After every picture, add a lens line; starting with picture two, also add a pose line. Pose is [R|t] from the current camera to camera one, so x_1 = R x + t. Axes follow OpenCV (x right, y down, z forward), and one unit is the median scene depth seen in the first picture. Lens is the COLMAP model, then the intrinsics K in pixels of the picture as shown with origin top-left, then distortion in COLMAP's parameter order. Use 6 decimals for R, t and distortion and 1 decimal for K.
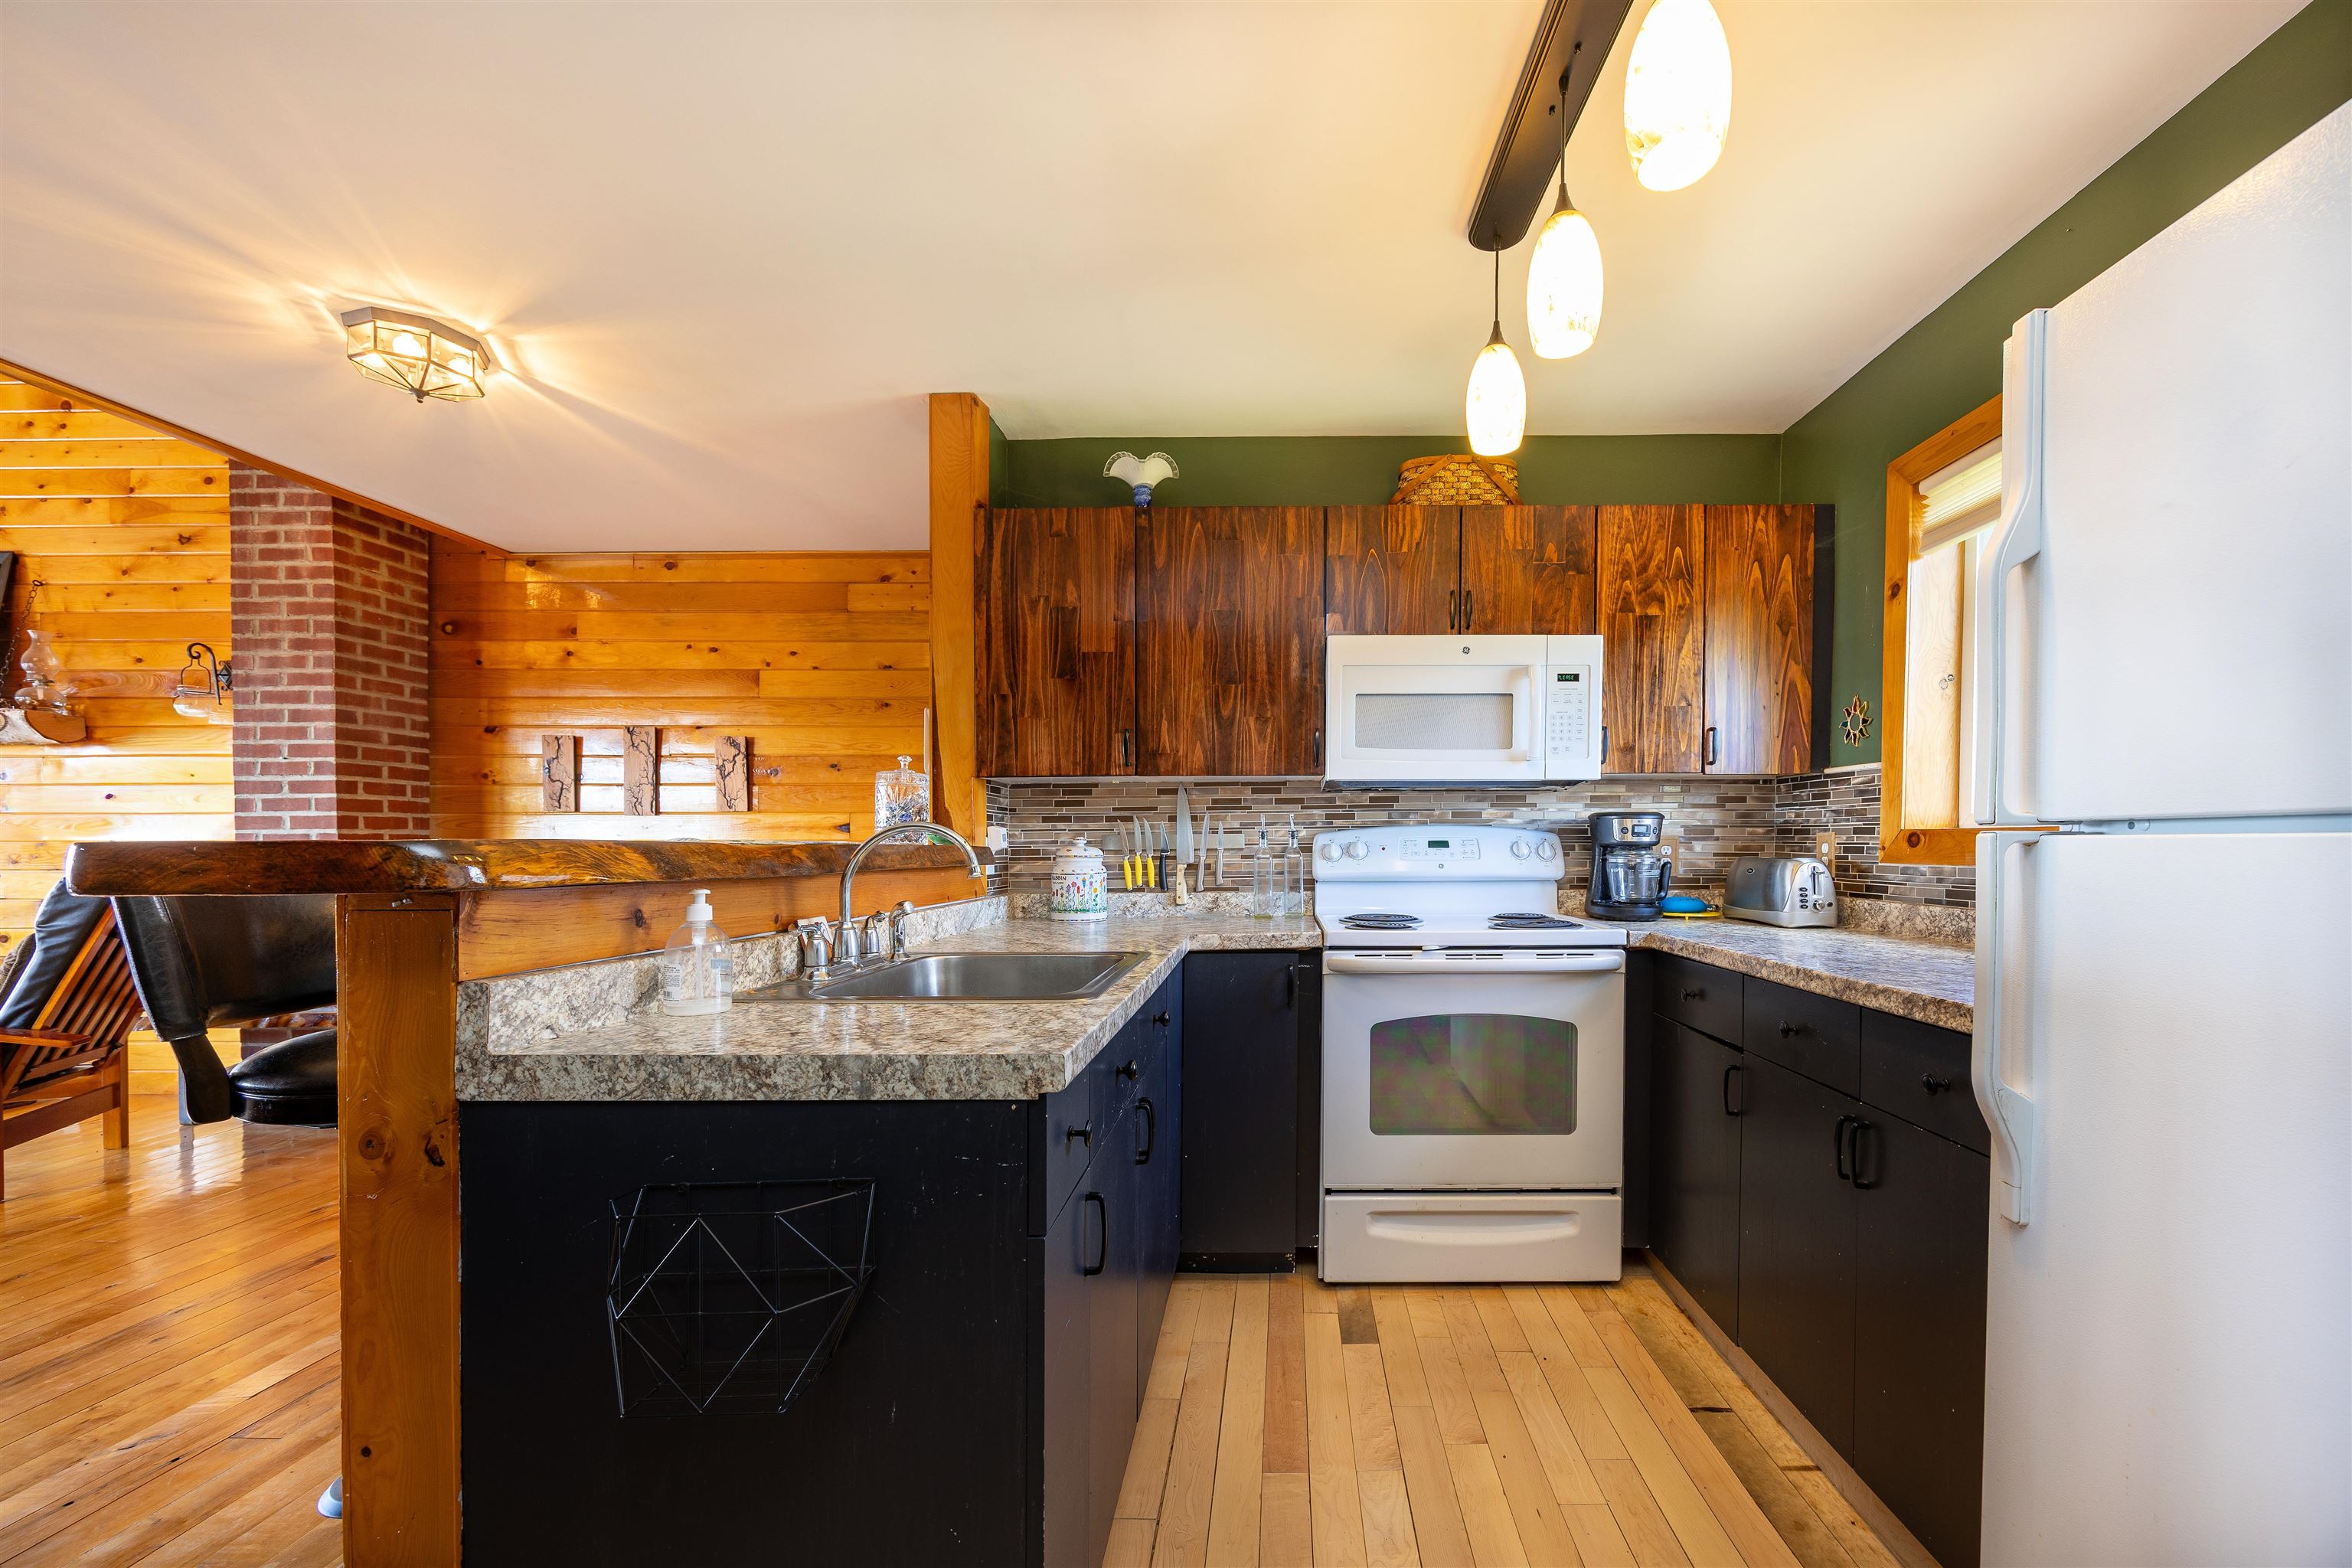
lens RADIAL K [[932.9, 0, 1281.2], [0, 932.9, 863.8], [0, 0, 1]] dist [-0.000484, -0.000107]
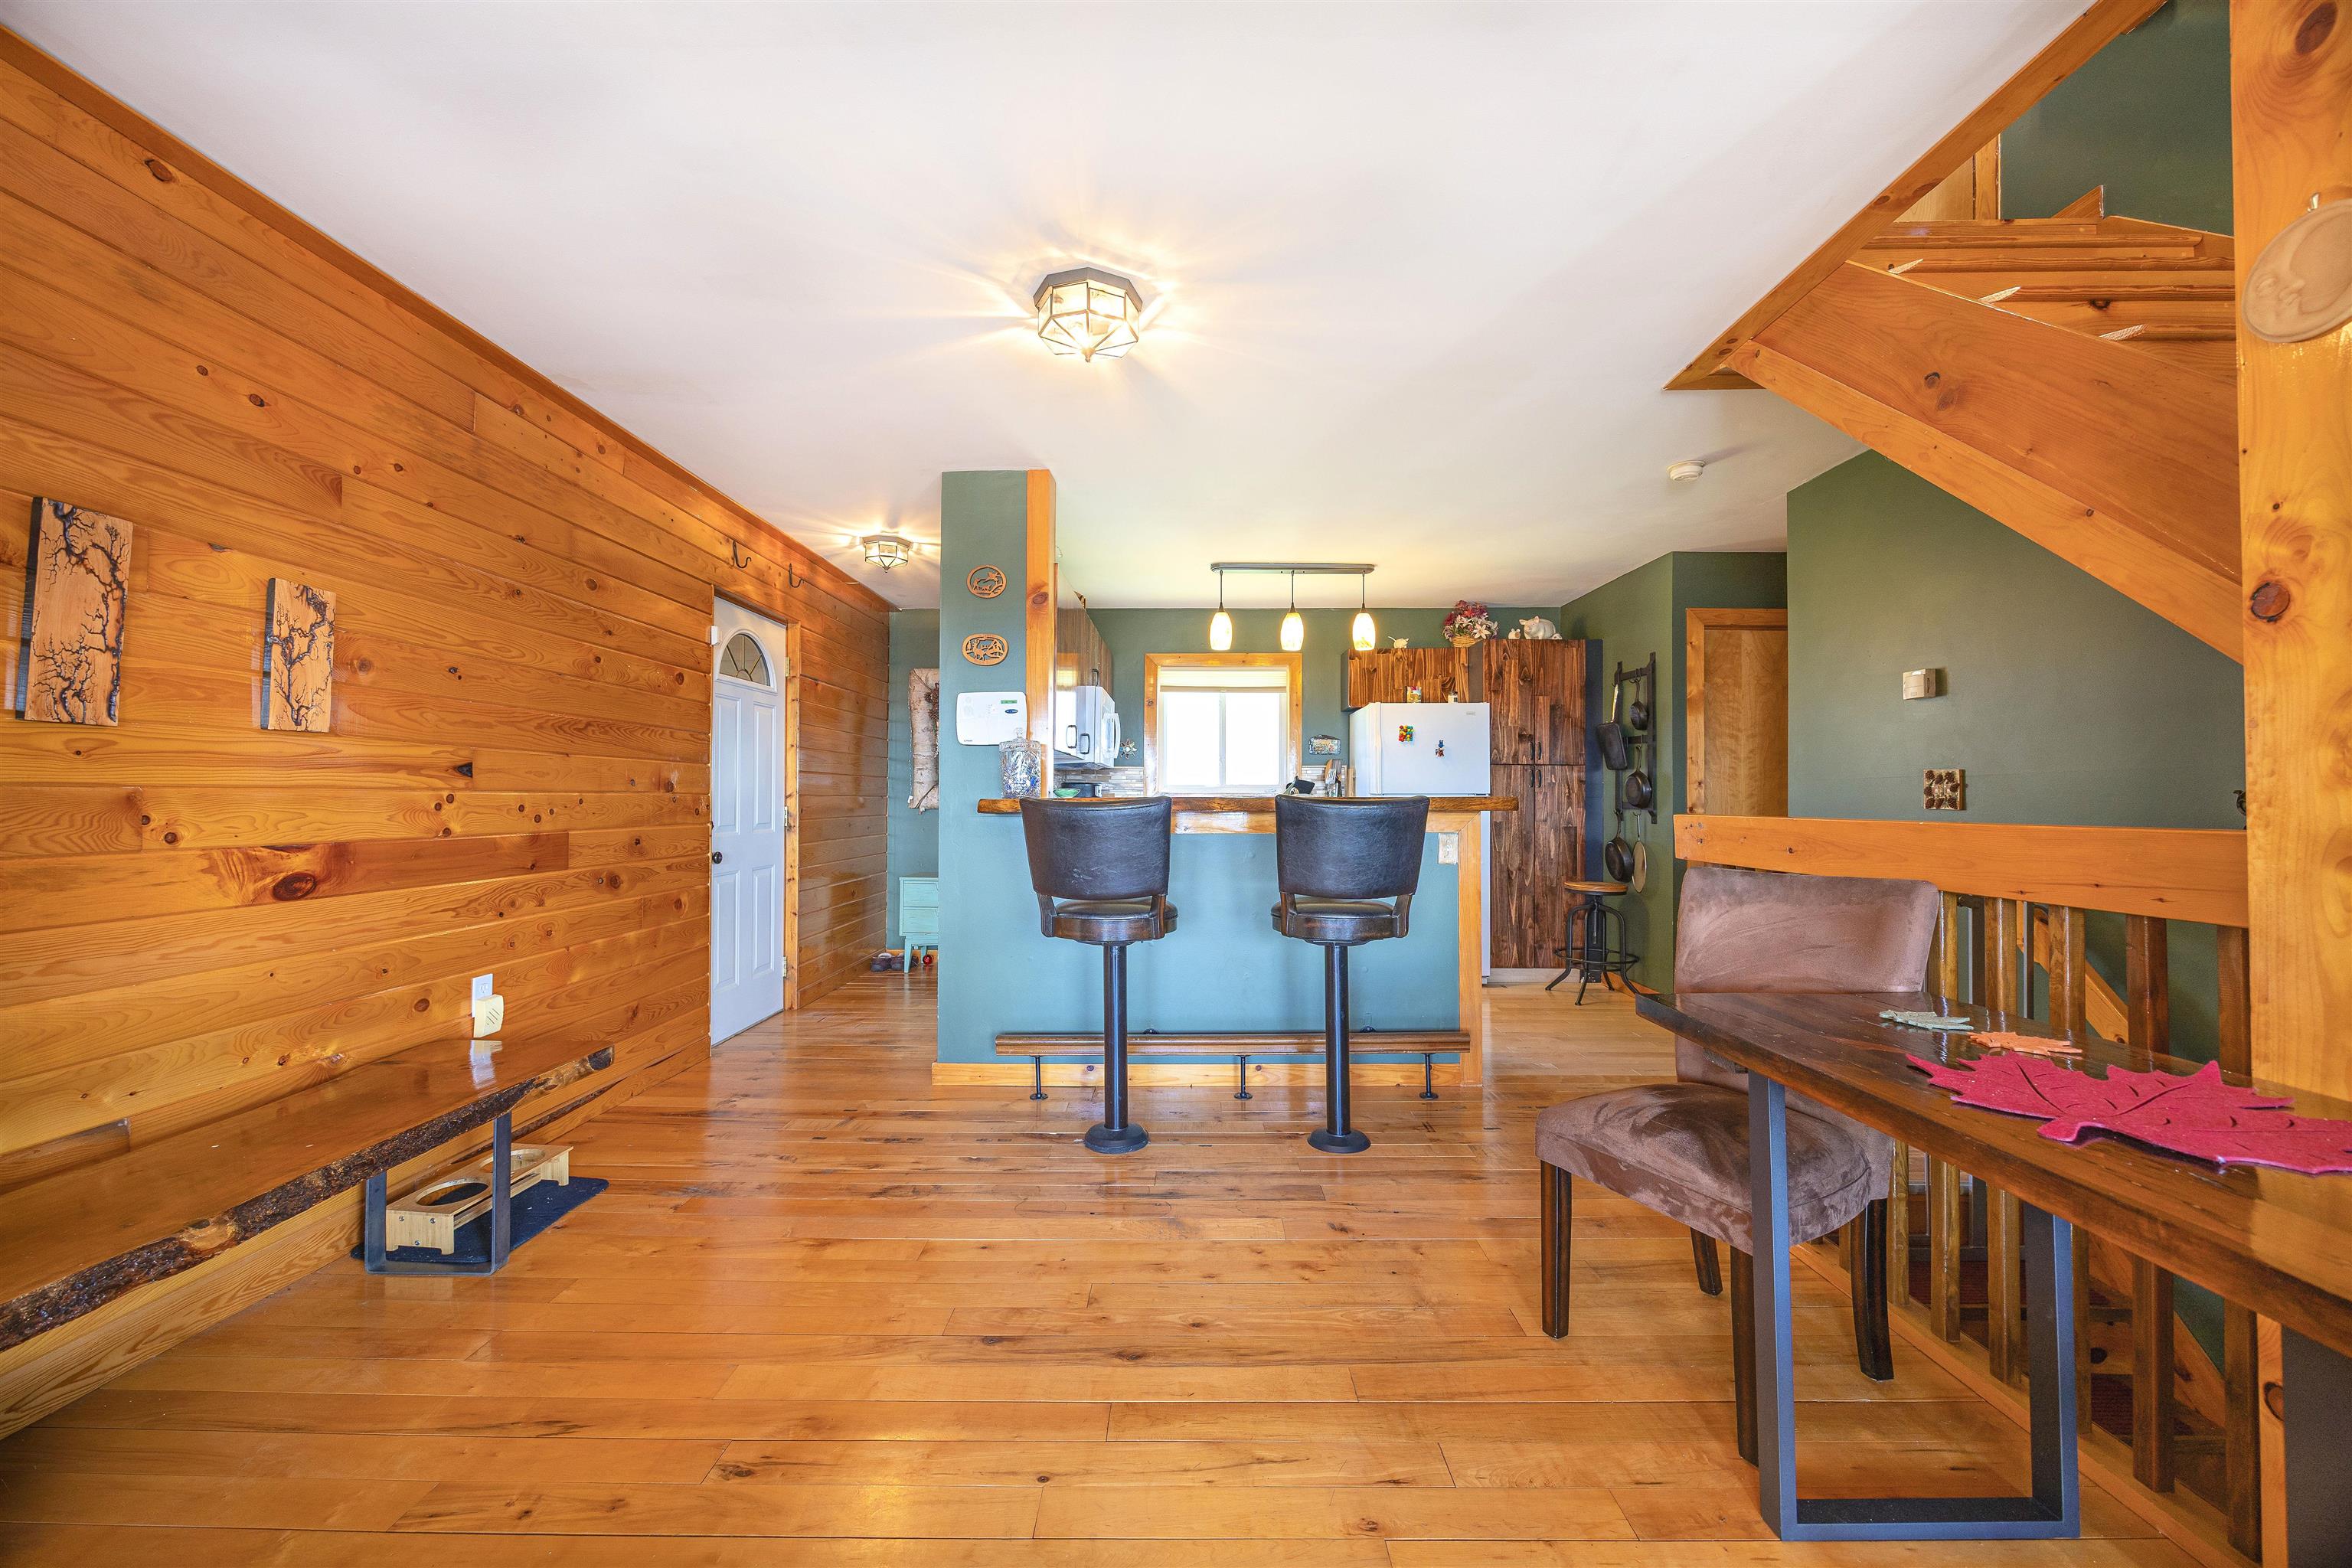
lens RADIAL K [[893.9, 0, 1176.0], [0, 893.9, 784.0], [0, 0, 1]] dist [-0.001420, -0.000253]
pose [[0.014565, 0.017675, 0.999738, -1.564505], [0.019389, 0.999651, -0.017956, -0.012436], [-0.999706, 0.019646, 0.014217, 0.746879]]
